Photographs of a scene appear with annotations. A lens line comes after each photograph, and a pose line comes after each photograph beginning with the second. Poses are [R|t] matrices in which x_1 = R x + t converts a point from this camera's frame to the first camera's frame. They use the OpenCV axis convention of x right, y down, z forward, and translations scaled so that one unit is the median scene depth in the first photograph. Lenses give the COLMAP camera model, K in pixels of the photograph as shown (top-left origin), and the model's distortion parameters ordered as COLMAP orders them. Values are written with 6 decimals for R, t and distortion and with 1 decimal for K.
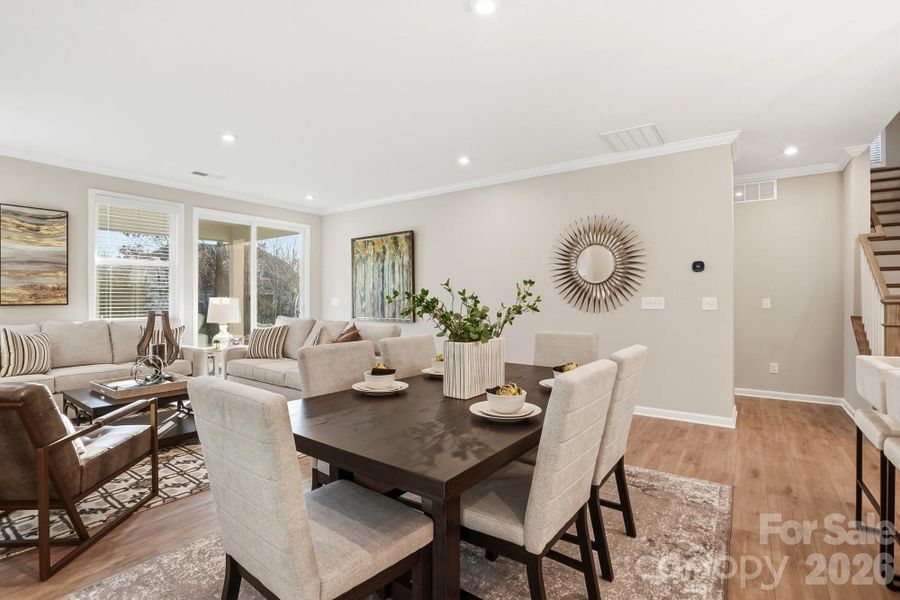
lens RADIAL K [[421.5, 0, 460.2], [0, 421.5, 303.2], [0, 0, 1]] dist [-0.034088, 0.008835]
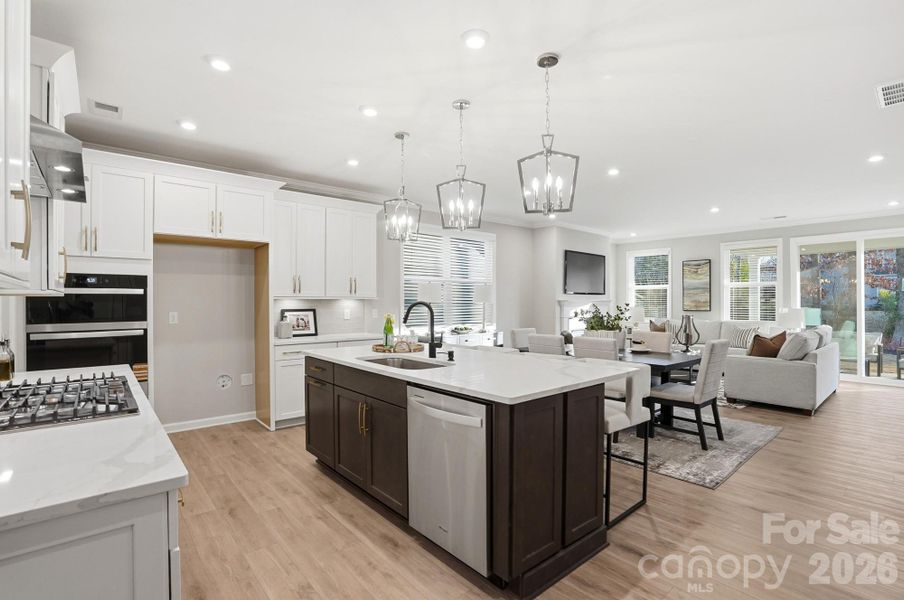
lens RADIAL K [[423.4, 0, 458.0], [0, 423.4, 303.0], [0, 0, 1]] dist [-0.034088, 0.008835]
pose [[-0.226294, 0.000494, -0.974059, 1.099802], [-0.008802, 0.999958, 0.002552, -0.026335], [0.974019, 0.009151, -0.226280, 0.345161]]
